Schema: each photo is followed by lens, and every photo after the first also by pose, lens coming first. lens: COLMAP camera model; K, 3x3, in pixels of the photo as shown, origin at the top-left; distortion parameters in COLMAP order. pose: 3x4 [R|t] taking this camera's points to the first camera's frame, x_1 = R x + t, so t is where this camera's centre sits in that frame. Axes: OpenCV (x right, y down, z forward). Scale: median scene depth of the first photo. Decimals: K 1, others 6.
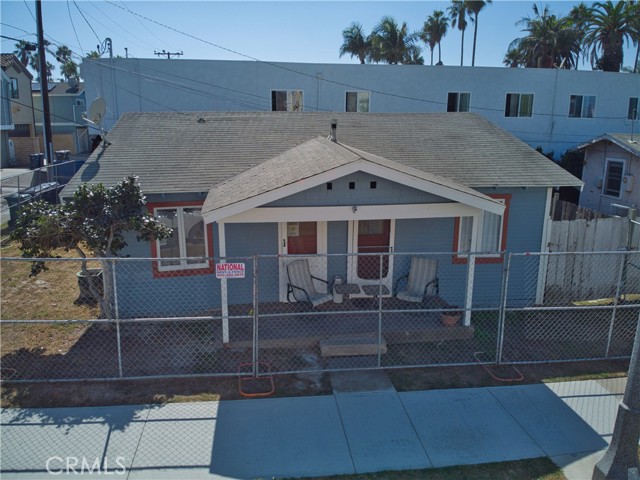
lens RADIAL K [[471.2, 0, 310.2], [0, 471.2, 236.1], [0, 0, 1]] dist [0.136242, -0.267881]
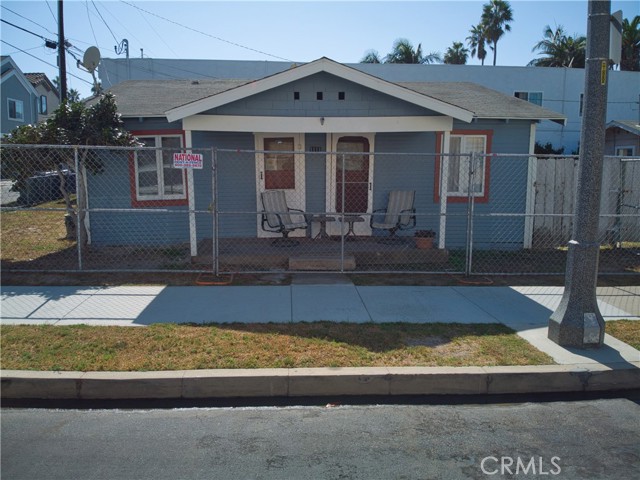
lens RADIAL K [[471.3, 0, 319.5], [0, 471.3, 256.5], [0, 0, 1]] dist [0.129830, -0.247809]
pose [[0.998517, 0.006536, -0.054047, 0.115153], [-0.010767, 0.996866, -0.078377, 0.246110], [0.053365, 0.078842, 0.995458, 0.019616]]
